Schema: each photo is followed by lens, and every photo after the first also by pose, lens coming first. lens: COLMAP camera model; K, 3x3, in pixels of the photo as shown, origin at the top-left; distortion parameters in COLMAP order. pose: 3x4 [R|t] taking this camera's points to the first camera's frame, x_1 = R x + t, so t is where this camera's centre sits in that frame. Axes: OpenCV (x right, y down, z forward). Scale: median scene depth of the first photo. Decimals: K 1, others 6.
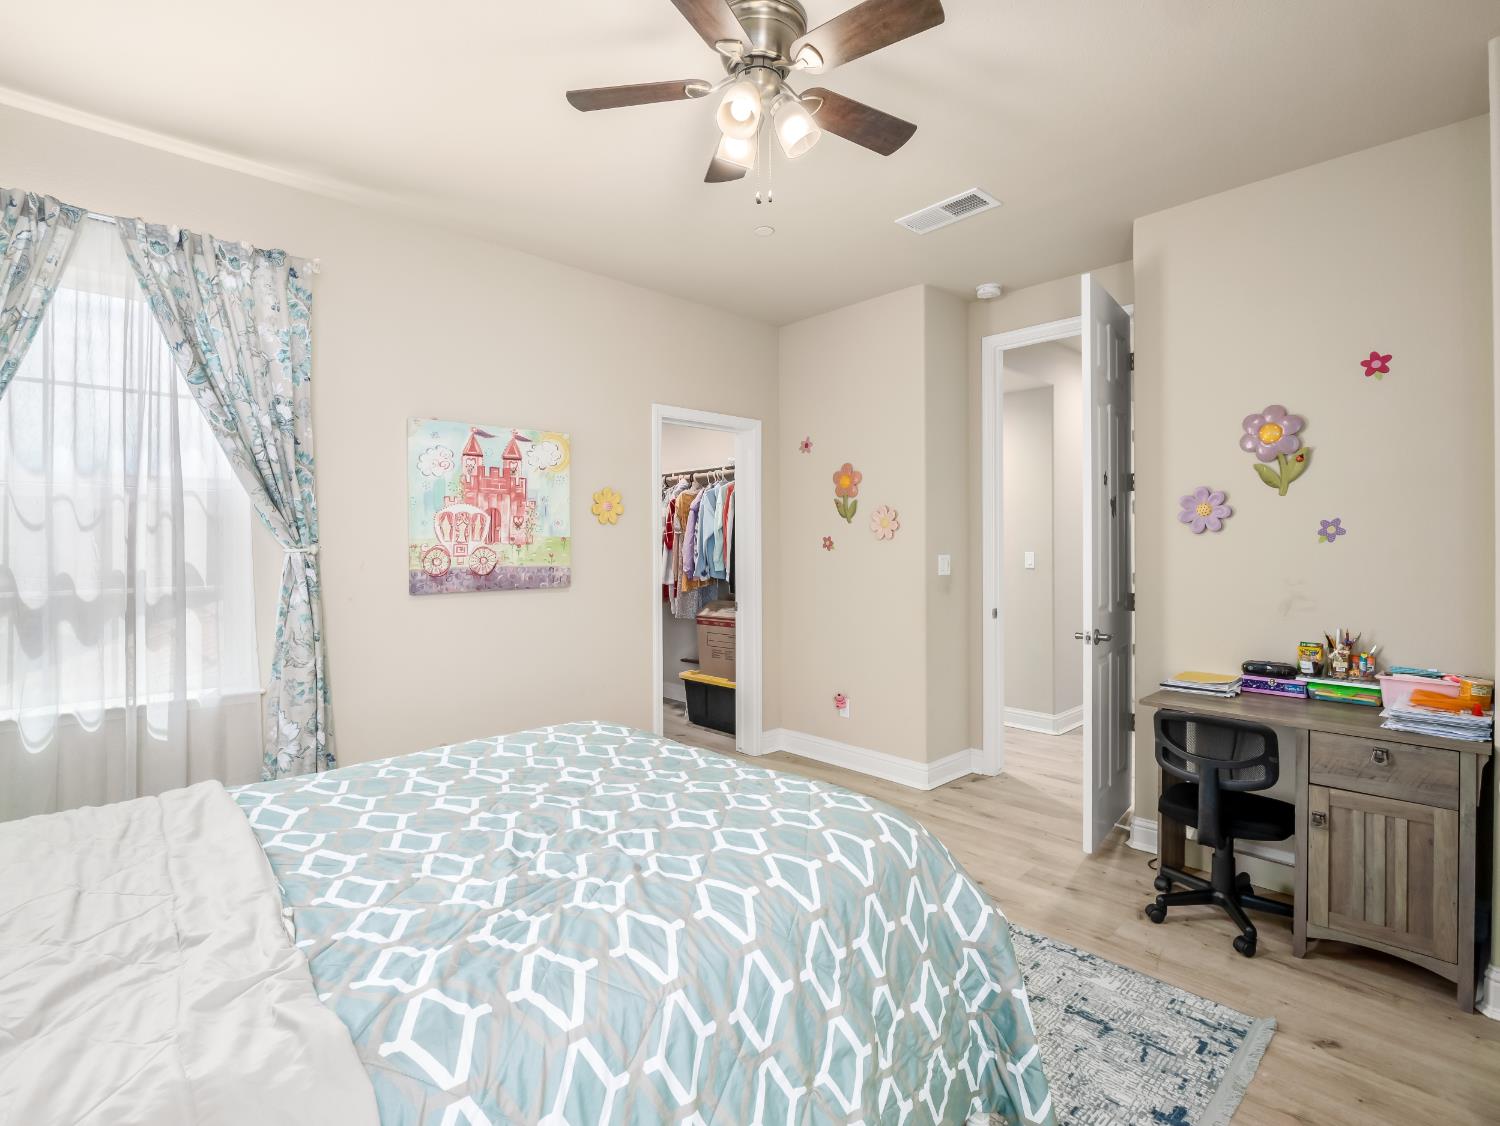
lens RADIAL K [[734.7, 0, 751.4], [0, 734.7, 560.7], [0, 0, 1]] dist [-0.005484, -0.001315]
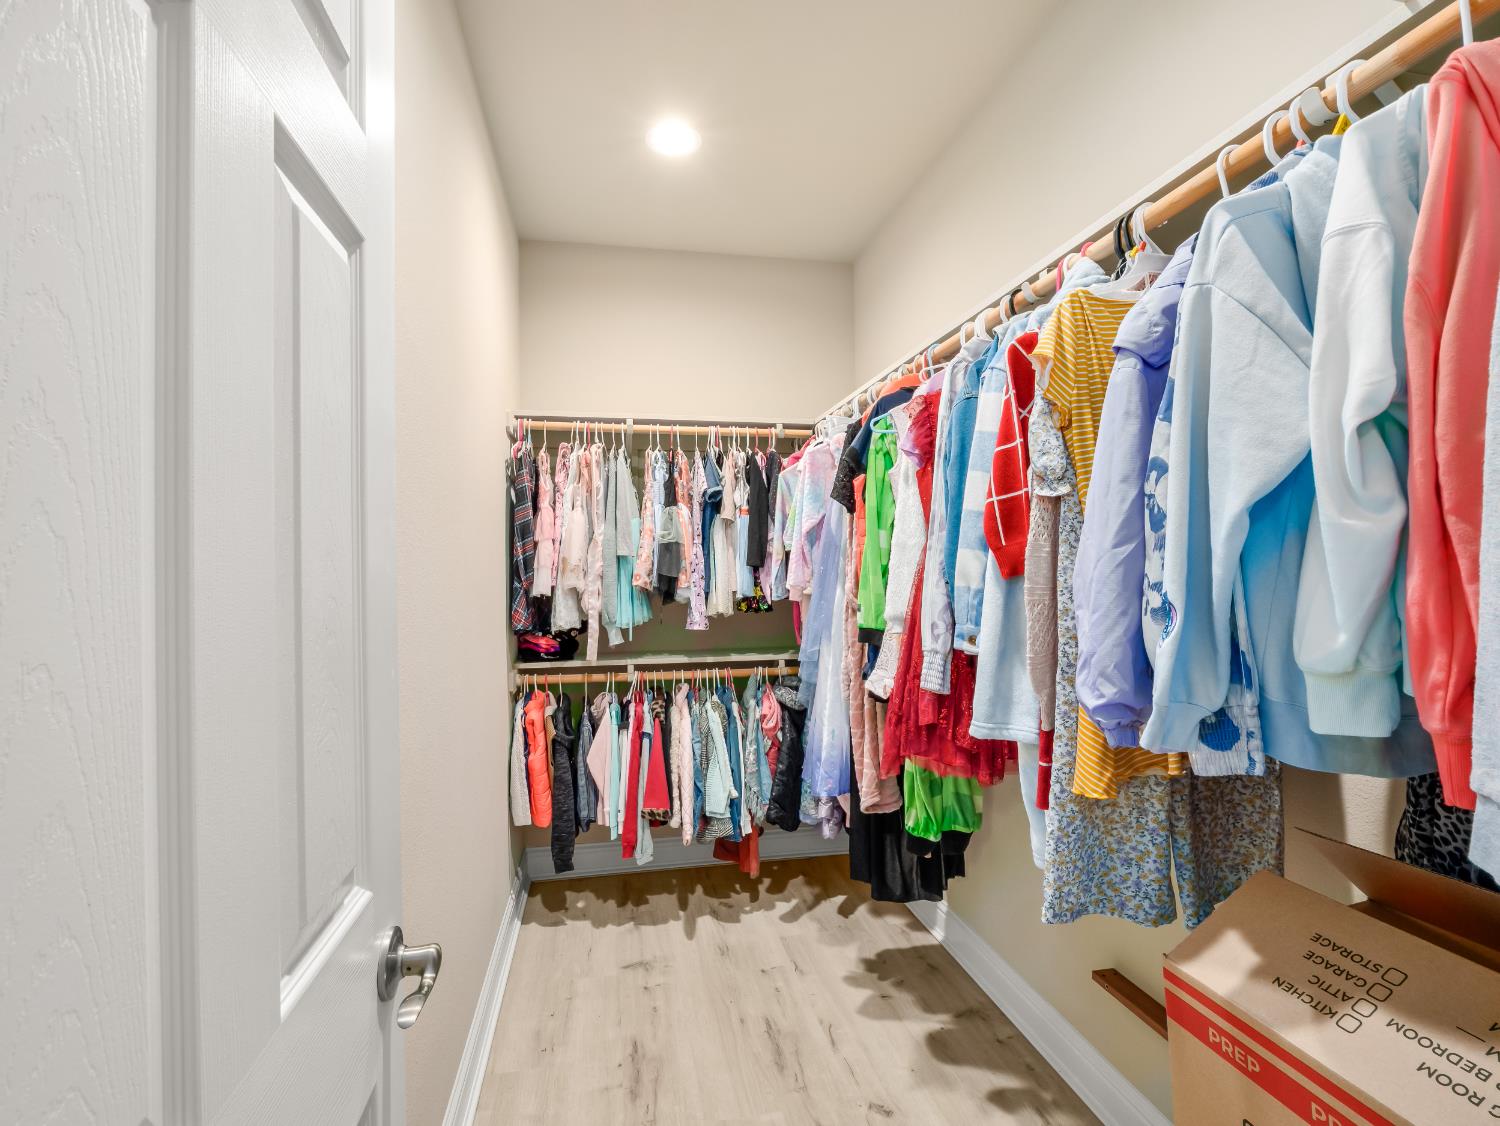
lens RADIAL K [[734.7, 0, 755.7], [0, 734.7, 566.1], [0, 0, 1]] dist [-0.005484, -0.001315]
pose [[0.851164, -0.015711, -0.524665, -0.064828], [0.010072, 0.999857, -0.013600, -0.016664], [0.524803, 0.006291, 0.851200, 0.798478]]
